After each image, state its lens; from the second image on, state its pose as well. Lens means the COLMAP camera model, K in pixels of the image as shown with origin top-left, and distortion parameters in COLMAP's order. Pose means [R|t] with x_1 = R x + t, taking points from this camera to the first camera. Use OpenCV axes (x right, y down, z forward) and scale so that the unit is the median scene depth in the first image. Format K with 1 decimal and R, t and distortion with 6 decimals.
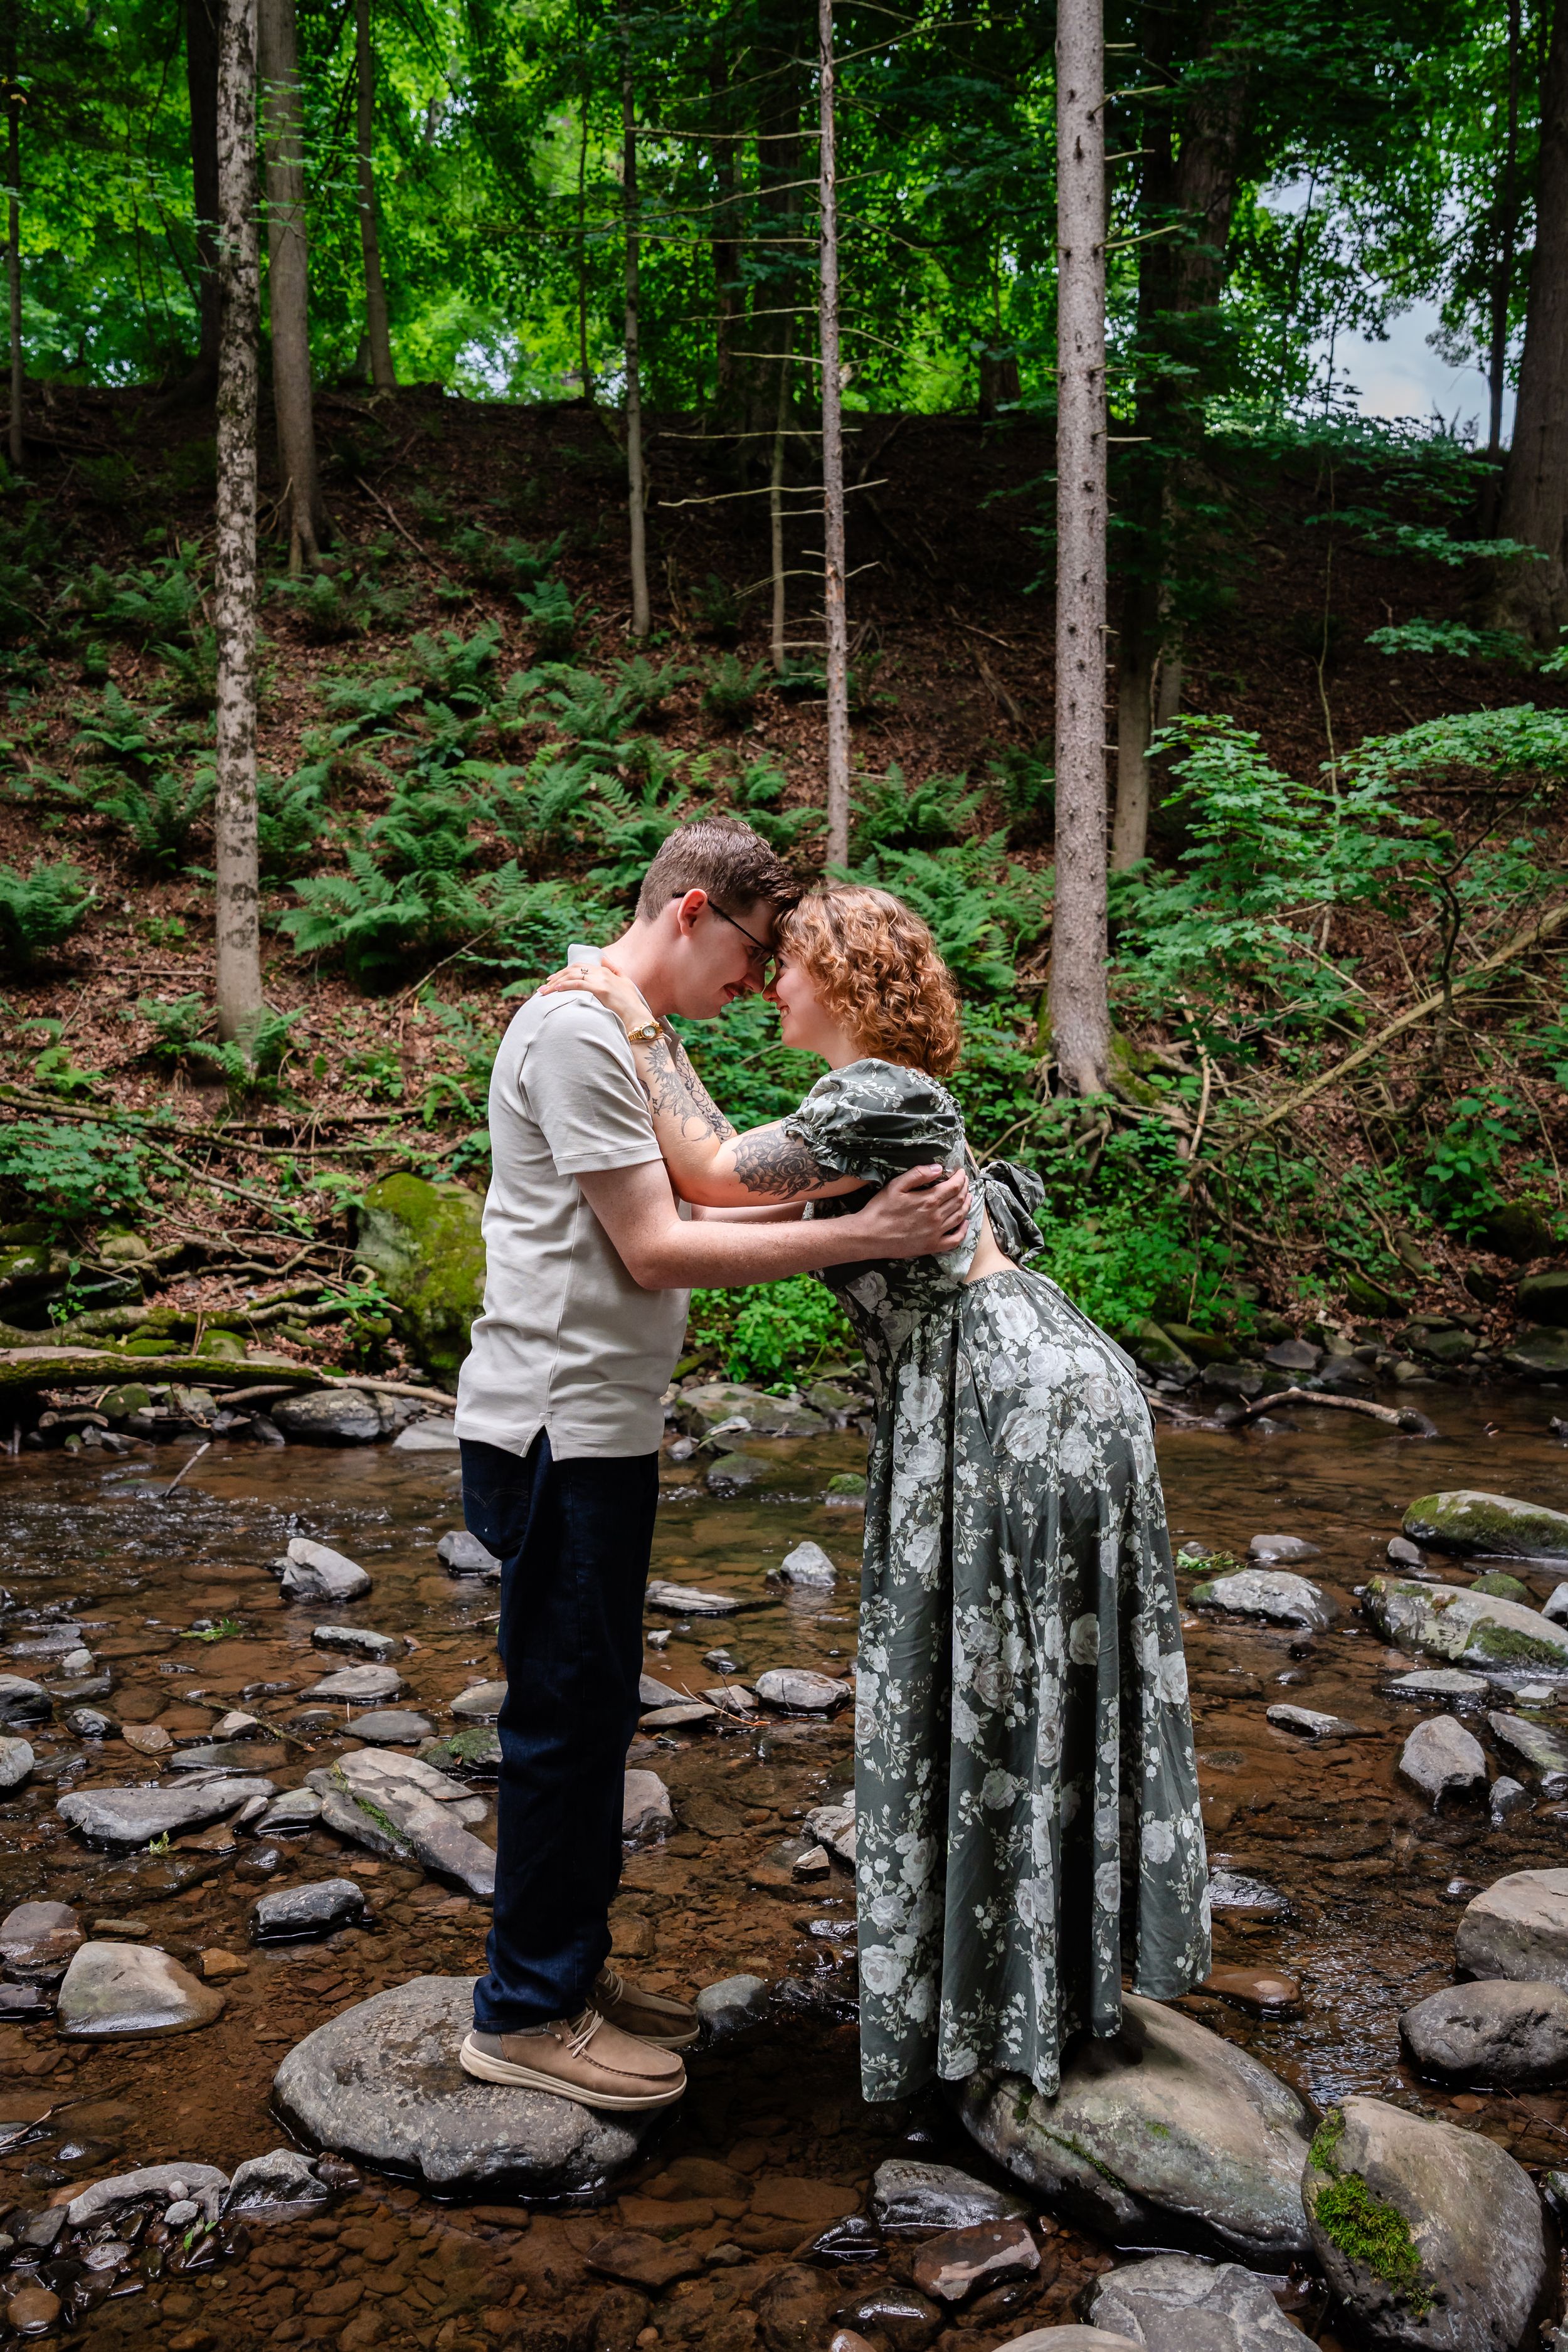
lens RADIAL K [[1787.1, 0, 778.5], [0, 1787.1, 1272.6], [0, 0, 1]] dist [-0.002545, 0.005569]
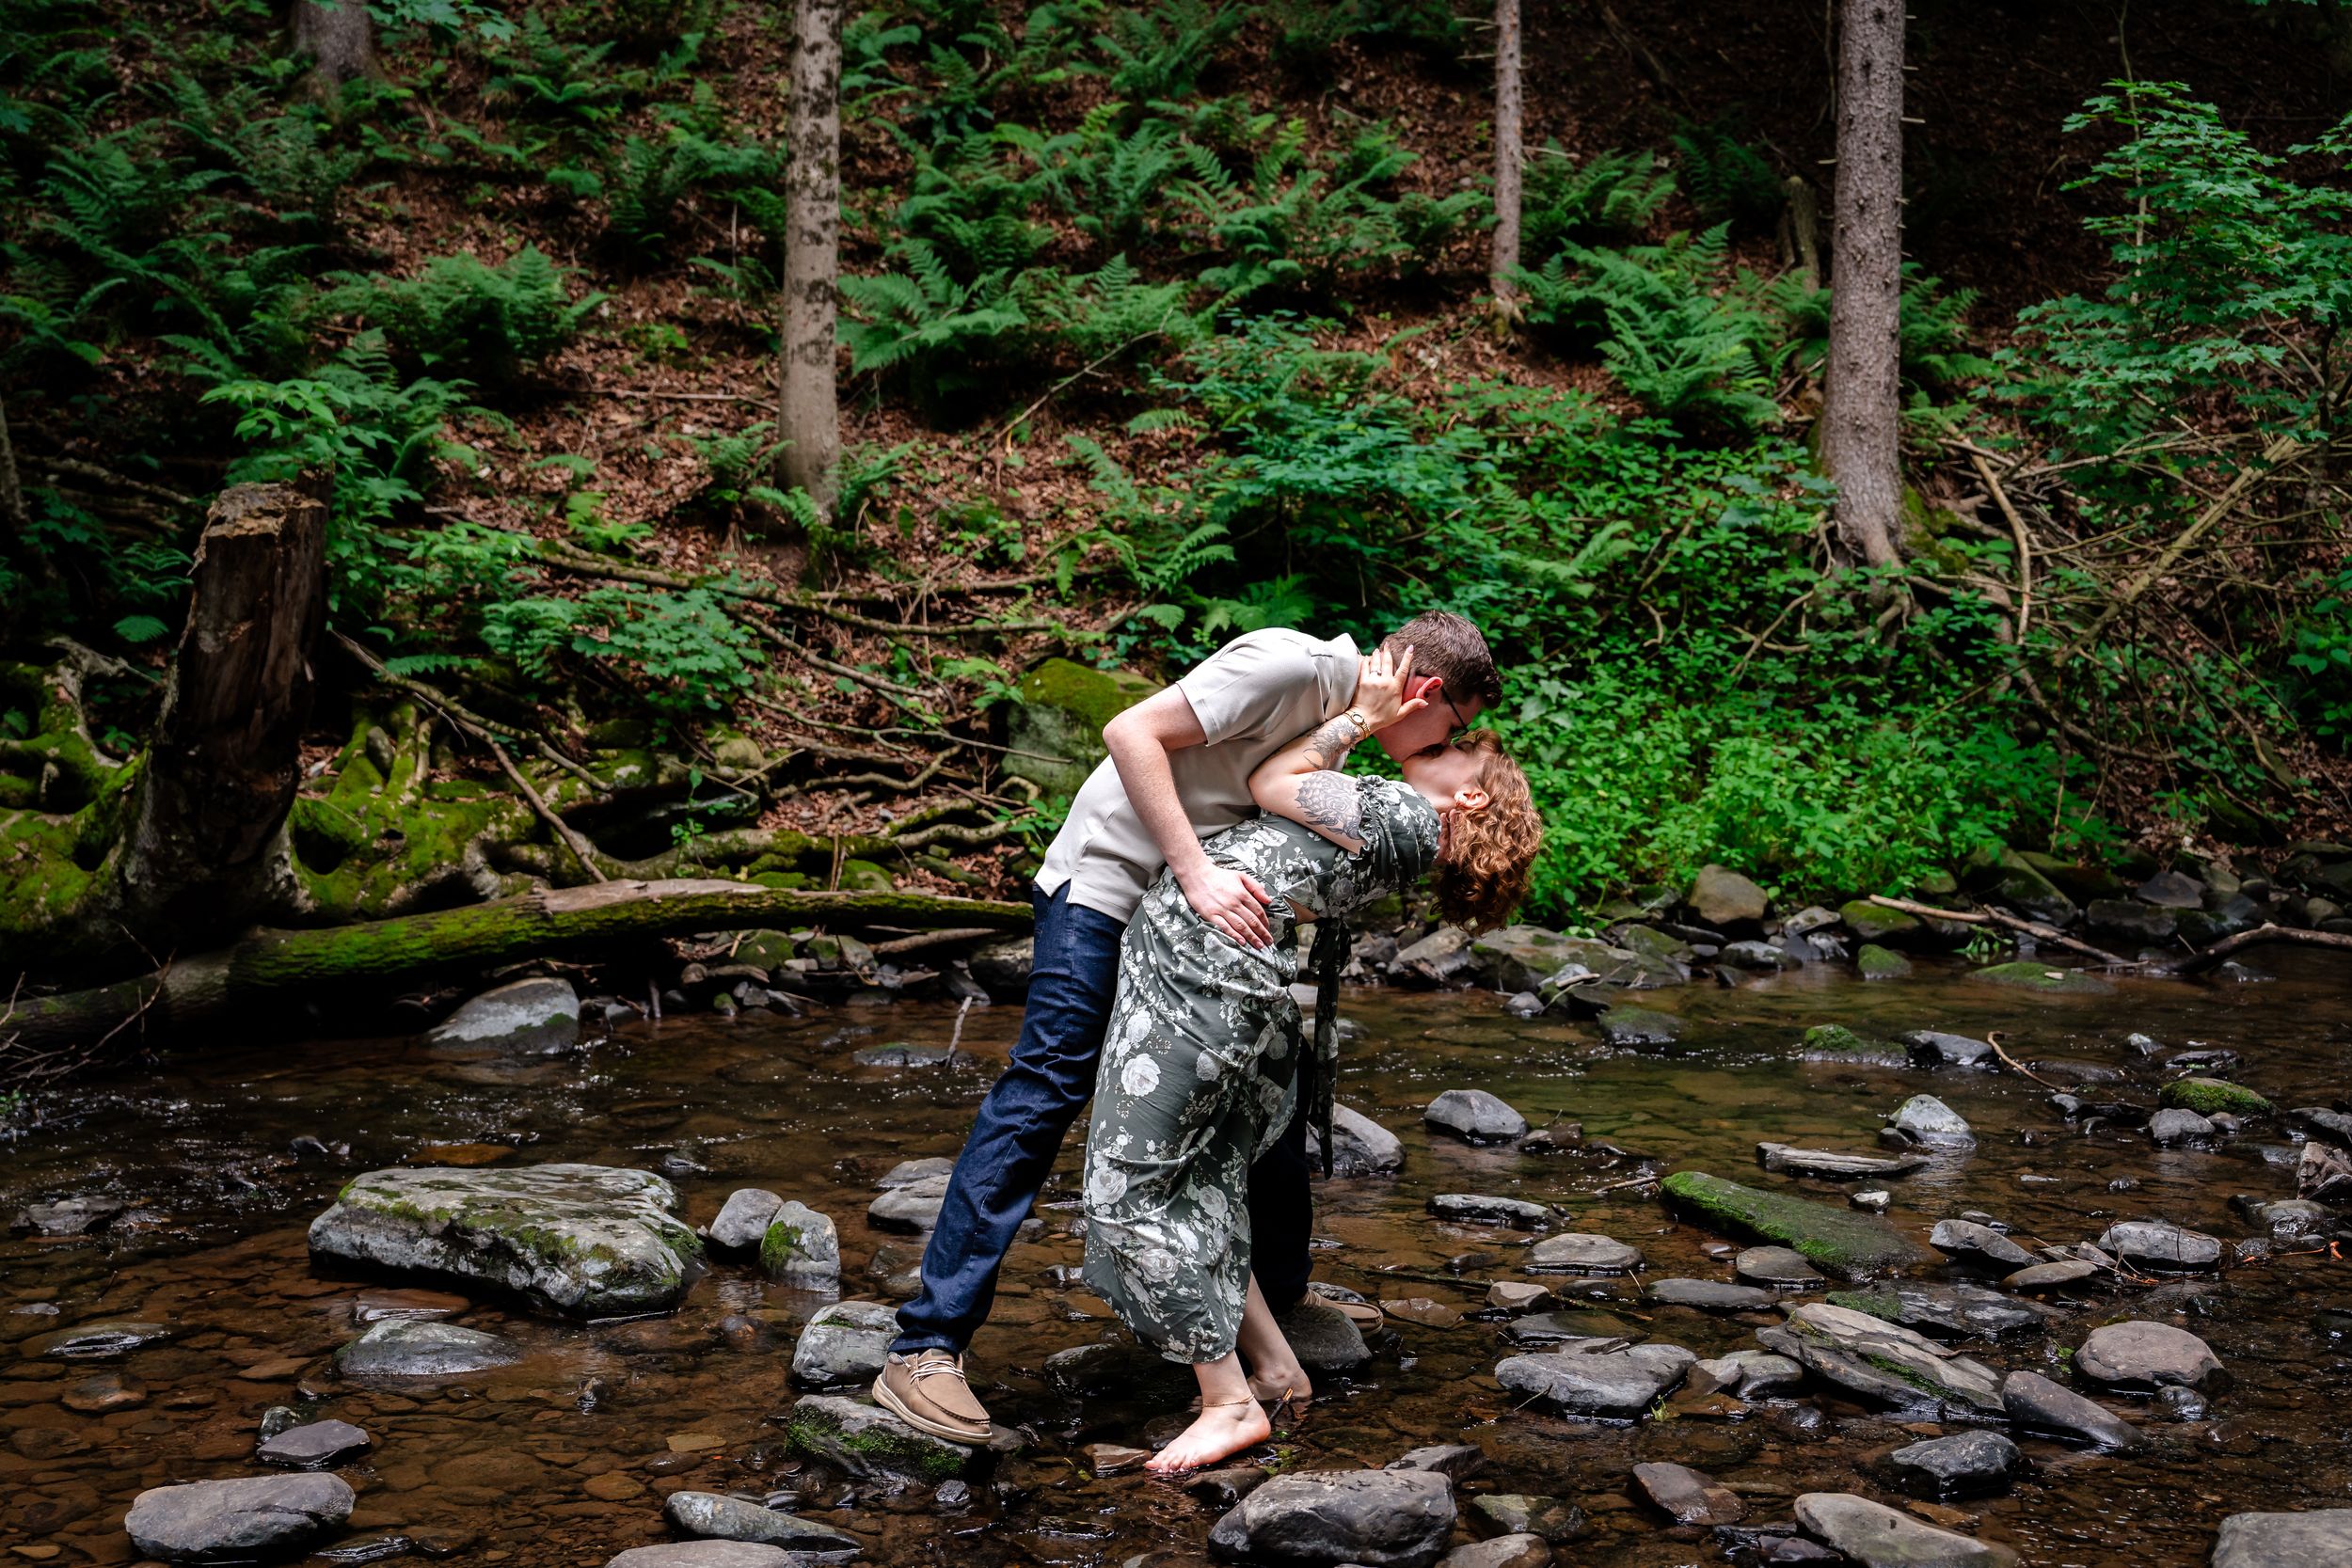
lens RADIAL K [[2433.9, 0, 1176.0], [0, 2433.9, 784.0], [0, 0, 1]] dist [0.023407, 0.001642]
pose [[0.997716, -0.001467, 0.067528, -0.220581], [0.002548, 0.999870, -0.015930, 0.014676], [-0.067495, 0.016066, 0.997590, -0.047015]]
